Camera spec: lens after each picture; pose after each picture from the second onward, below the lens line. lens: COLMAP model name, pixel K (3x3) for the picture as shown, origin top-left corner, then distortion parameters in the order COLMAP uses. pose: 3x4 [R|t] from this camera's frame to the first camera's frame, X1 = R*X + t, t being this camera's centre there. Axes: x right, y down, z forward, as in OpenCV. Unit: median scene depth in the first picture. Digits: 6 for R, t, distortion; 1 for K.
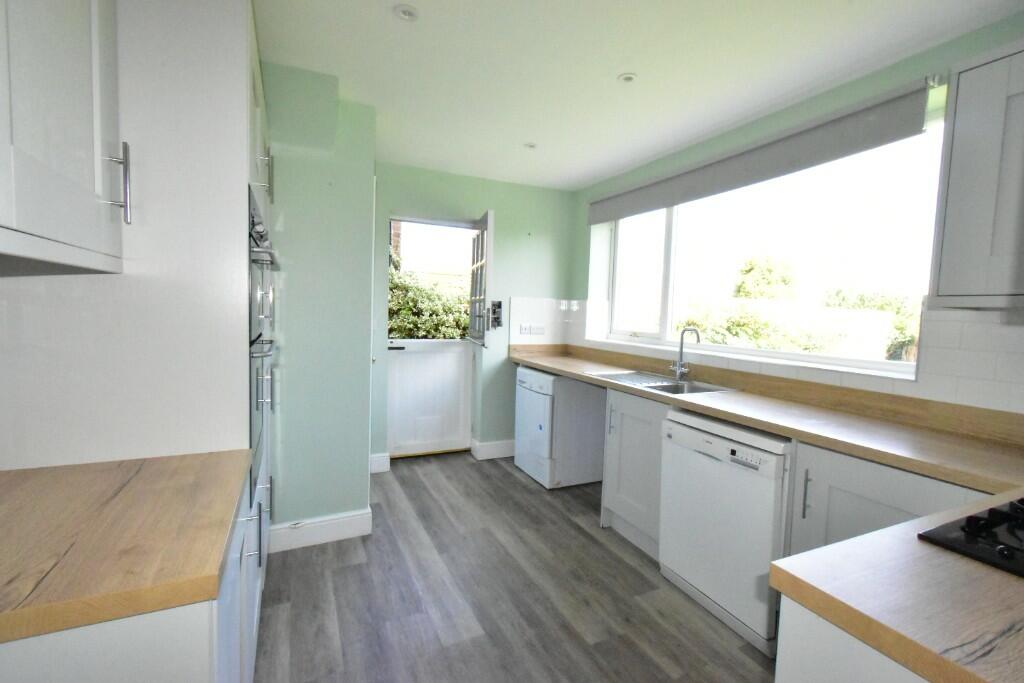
lens RADIAL K [[453.9, 0, 512.0], [0, 453.9, 341.5], [0, 0, 1]] dist [0.020829, 0.000105]
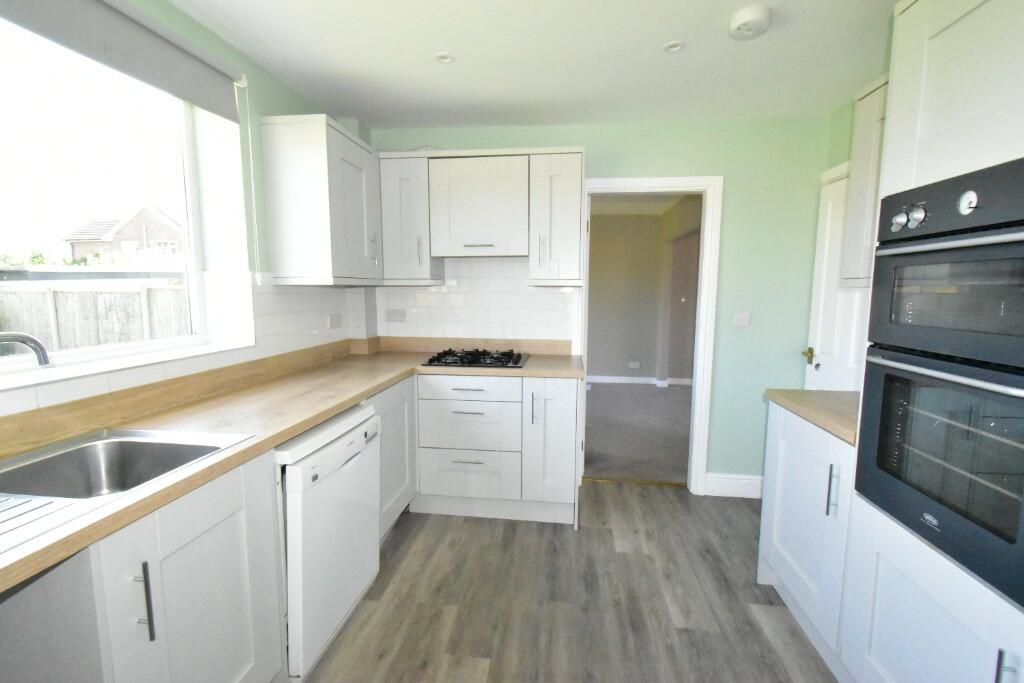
lens RADIAL K [[453.9, 0, 512.0], [0, 453.9, 341.5], [0, 0, 1]] dist [0.020829, 0.000105]
pose [[-0.842521, -0.099524, 0.529390, -0.279935], [0.005983, 0.980994, 0.193948, -0.141000], [-0.538631, 0.166573, -0.825912, 1.561953]]
